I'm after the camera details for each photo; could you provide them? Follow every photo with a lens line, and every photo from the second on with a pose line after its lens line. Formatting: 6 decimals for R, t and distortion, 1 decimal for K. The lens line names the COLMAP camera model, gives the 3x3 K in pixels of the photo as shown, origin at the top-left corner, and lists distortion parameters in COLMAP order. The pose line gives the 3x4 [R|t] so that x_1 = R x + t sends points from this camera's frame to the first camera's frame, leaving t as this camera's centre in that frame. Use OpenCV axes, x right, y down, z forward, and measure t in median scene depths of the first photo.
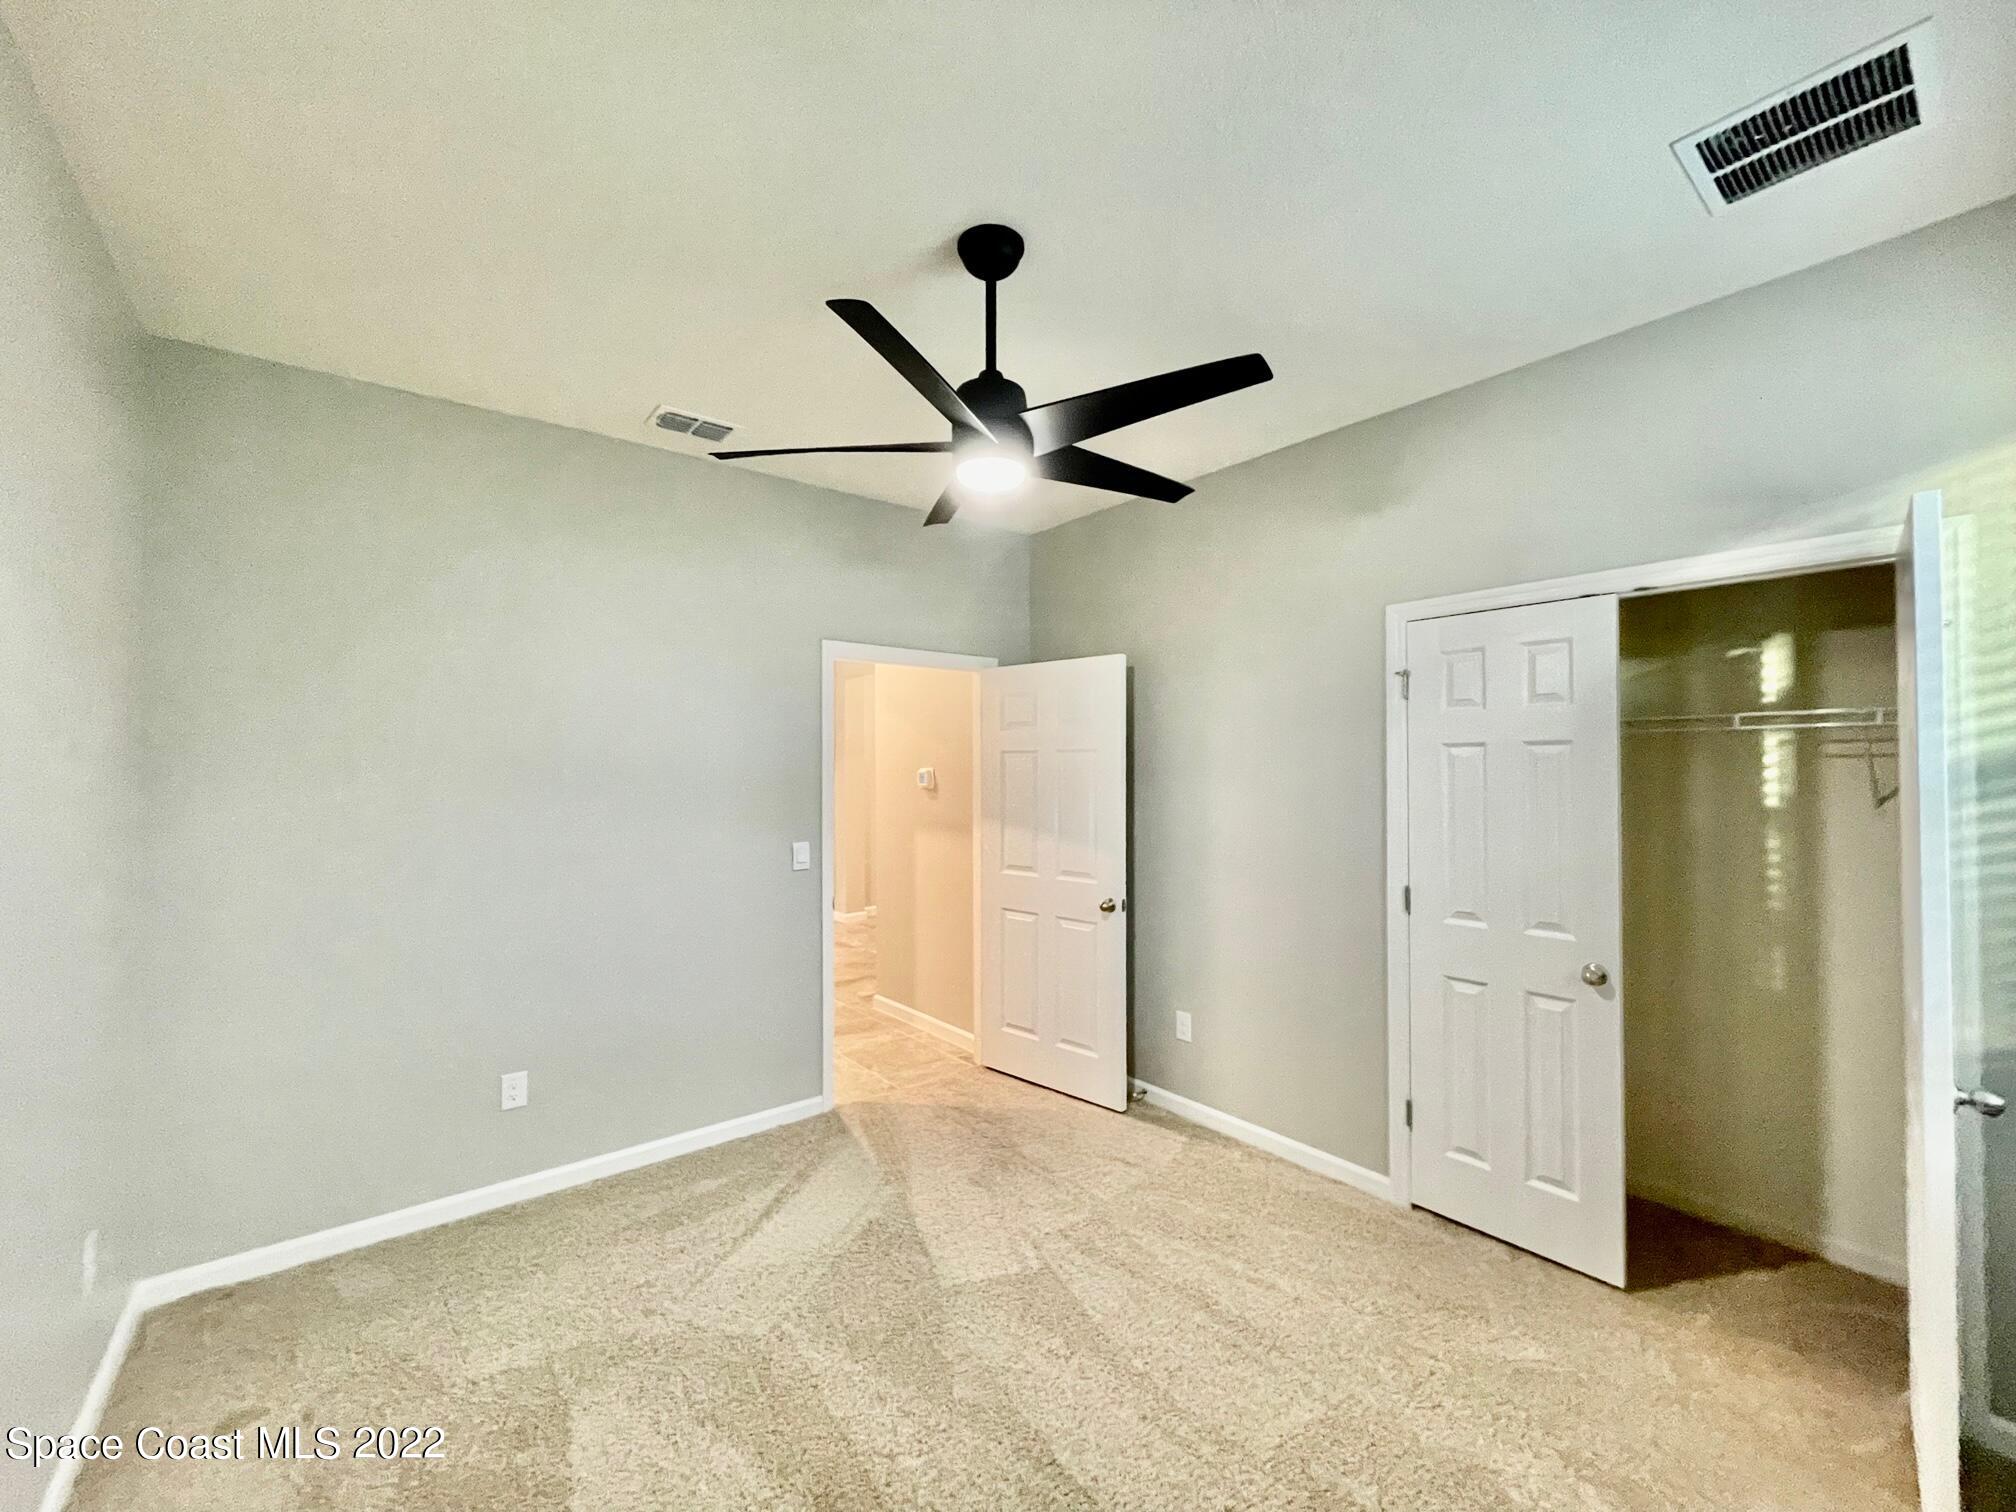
lens RADIAL K [[818.5, 0, 1005.8], [0, 818.5, 759.0], [0, 0, 1]] dist [-0.001039, -0.000160]
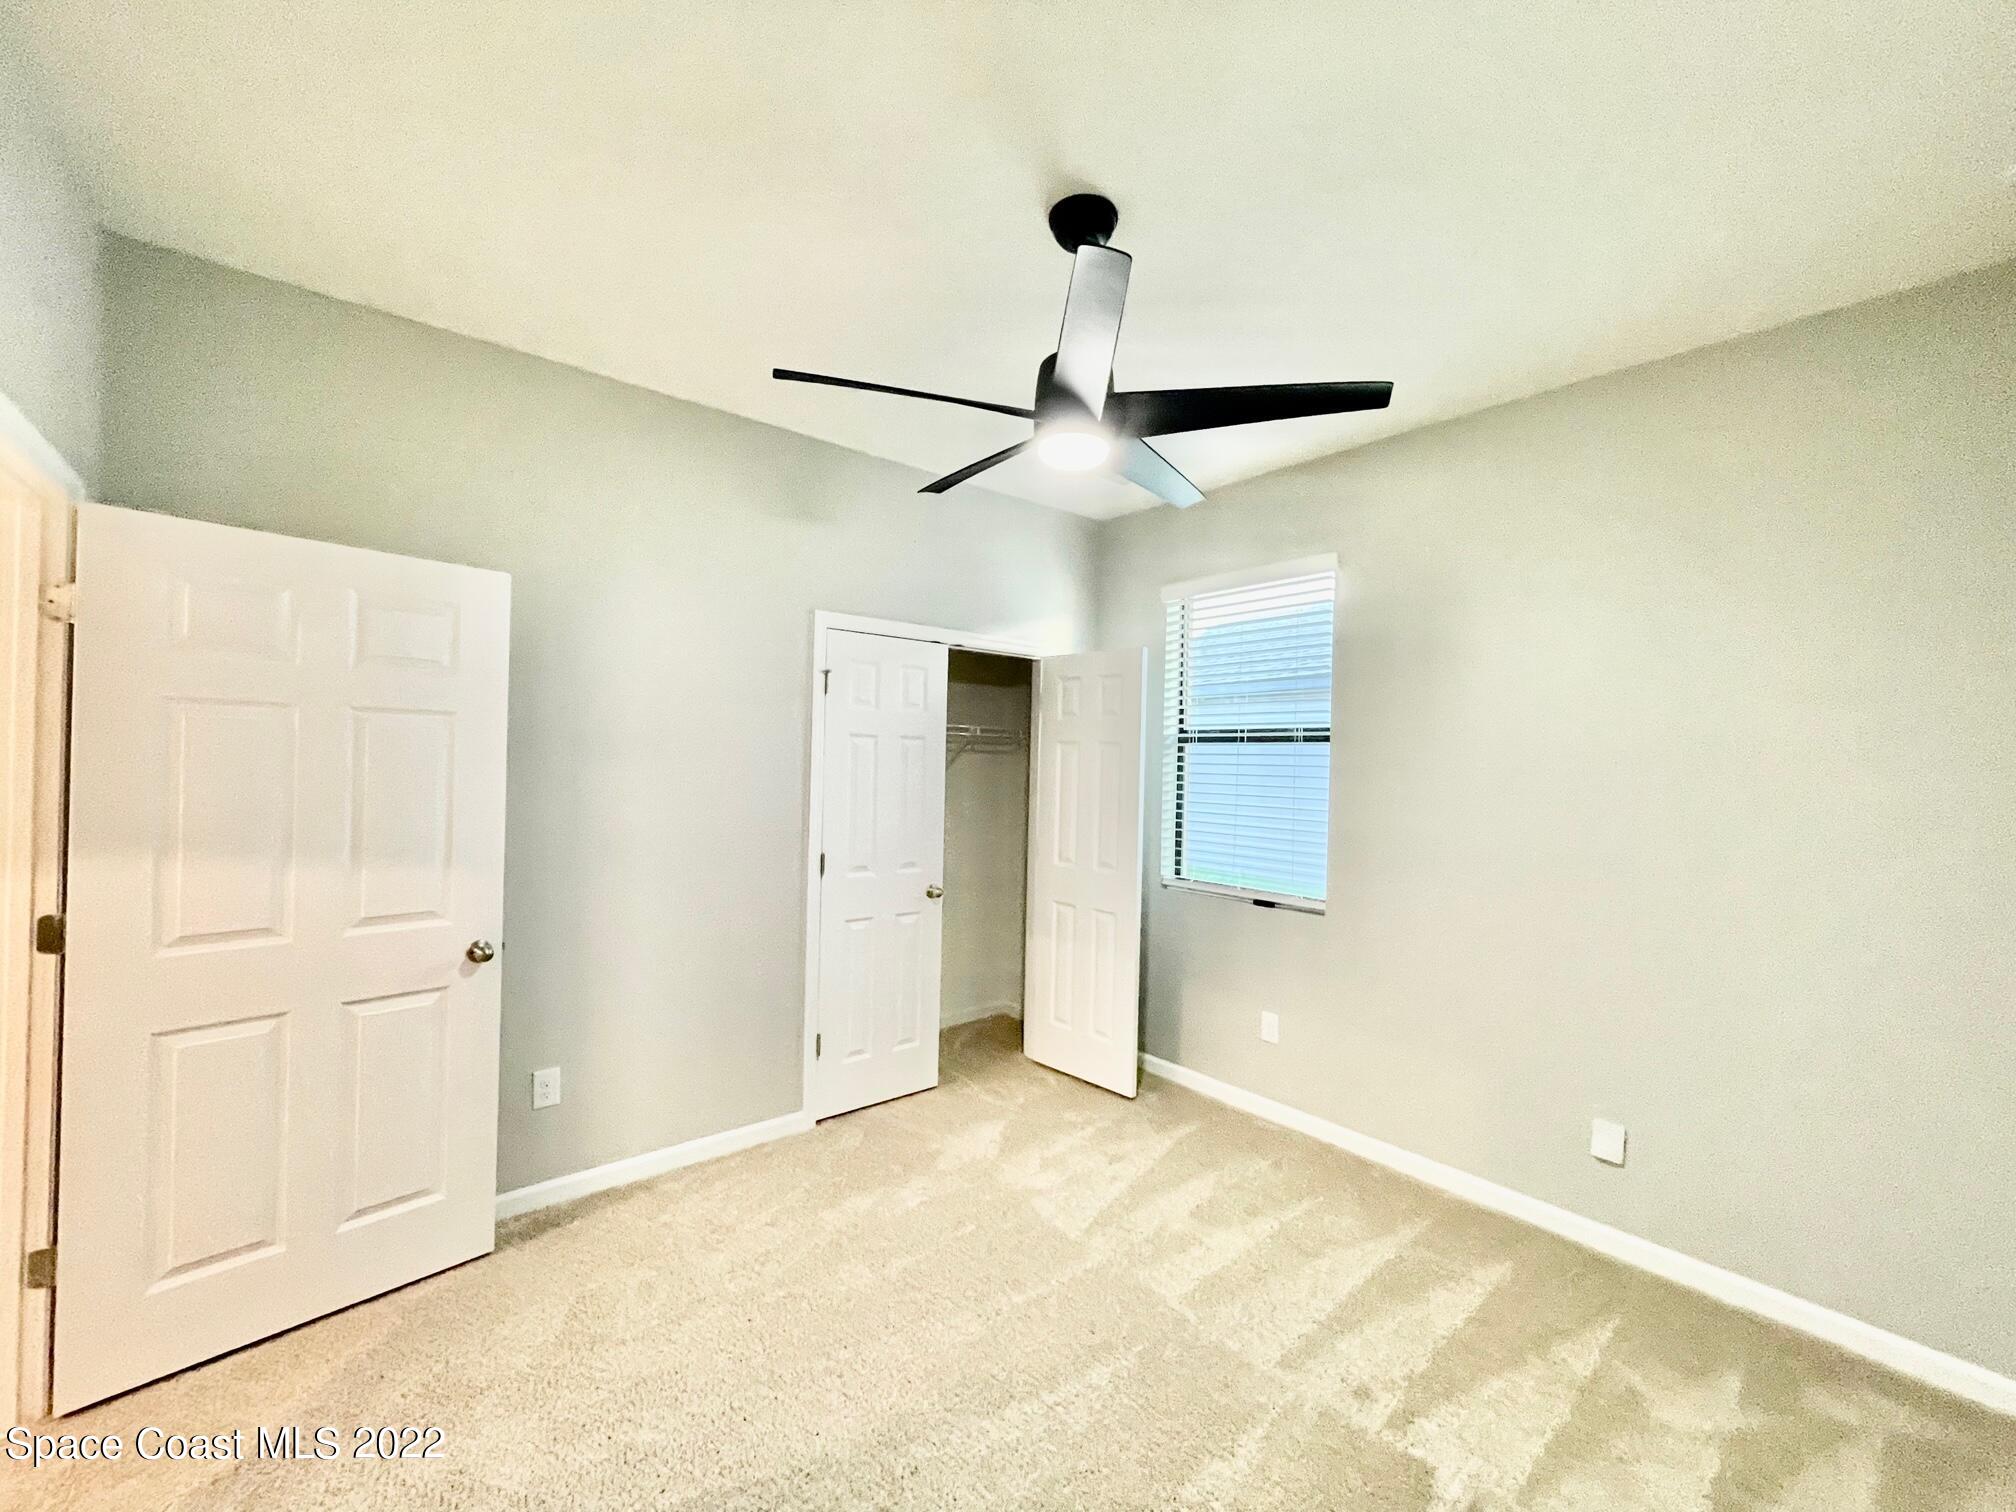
lens RADIAL K [[818.5, 0, 1005.8], [0, 818.5, 759.0], [0, 0, 1]] dist [-0.001039, -0.000160]
pose [[-0.018578, 0.006809, 0.999804, -0.777475], [-0.030309, 0.999513, -0.007370, 0.023963], [-0.999368, -0.030440, -0.018362, 0.857265]]
